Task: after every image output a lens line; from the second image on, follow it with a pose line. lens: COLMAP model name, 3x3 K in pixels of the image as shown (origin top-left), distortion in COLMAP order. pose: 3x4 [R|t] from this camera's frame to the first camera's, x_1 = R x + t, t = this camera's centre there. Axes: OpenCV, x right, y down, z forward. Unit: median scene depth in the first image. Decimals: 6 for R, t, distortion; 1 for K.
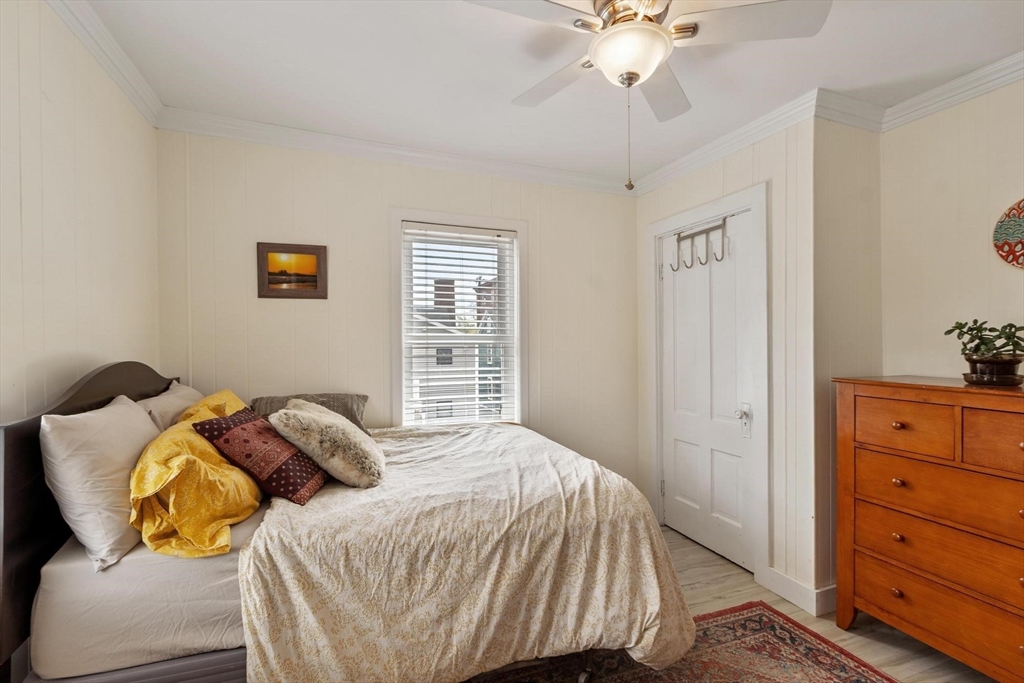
lens RADIAL K [[457.4, 0, 513.8], [0, 457.4, 356.0], [0, 0, 1]] dist [0.002896, 0.000168]
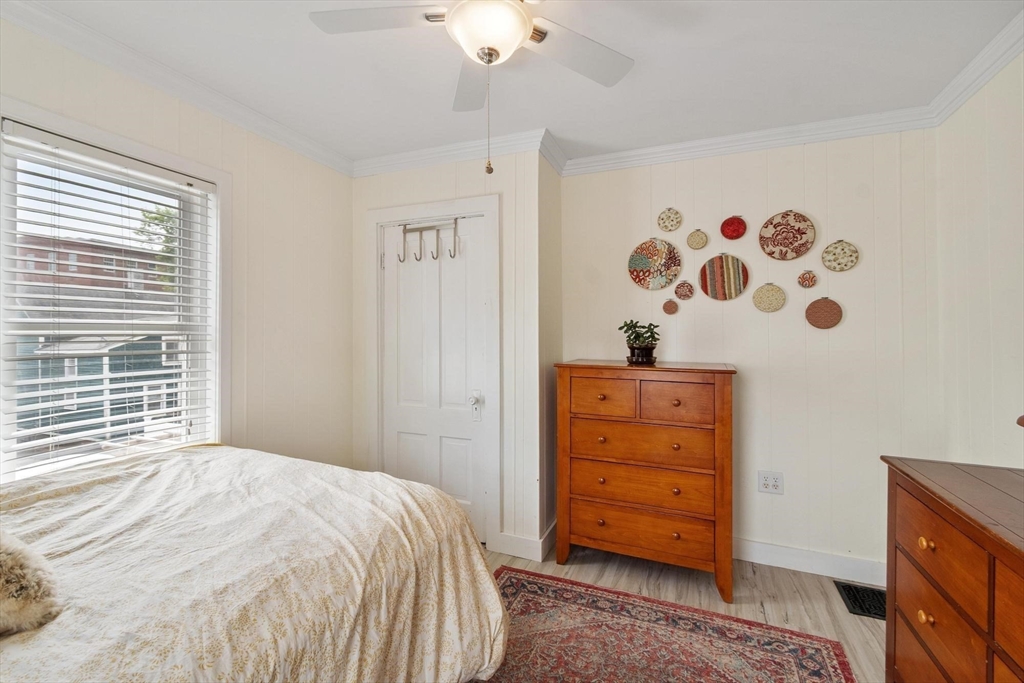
lens RADIAL K [[446.2, 0, 509.3], [0, 446.2, 336.2], [0, 0, 1]] dist [0.001539, -0.000093]
pose [[0.708582, -0.001478, 0.705627, -0.278556], [0.016327, 0.999764, -0.014301, -0.012665], [-0.705440, 0.021654, 0.708439, 0.261018]]
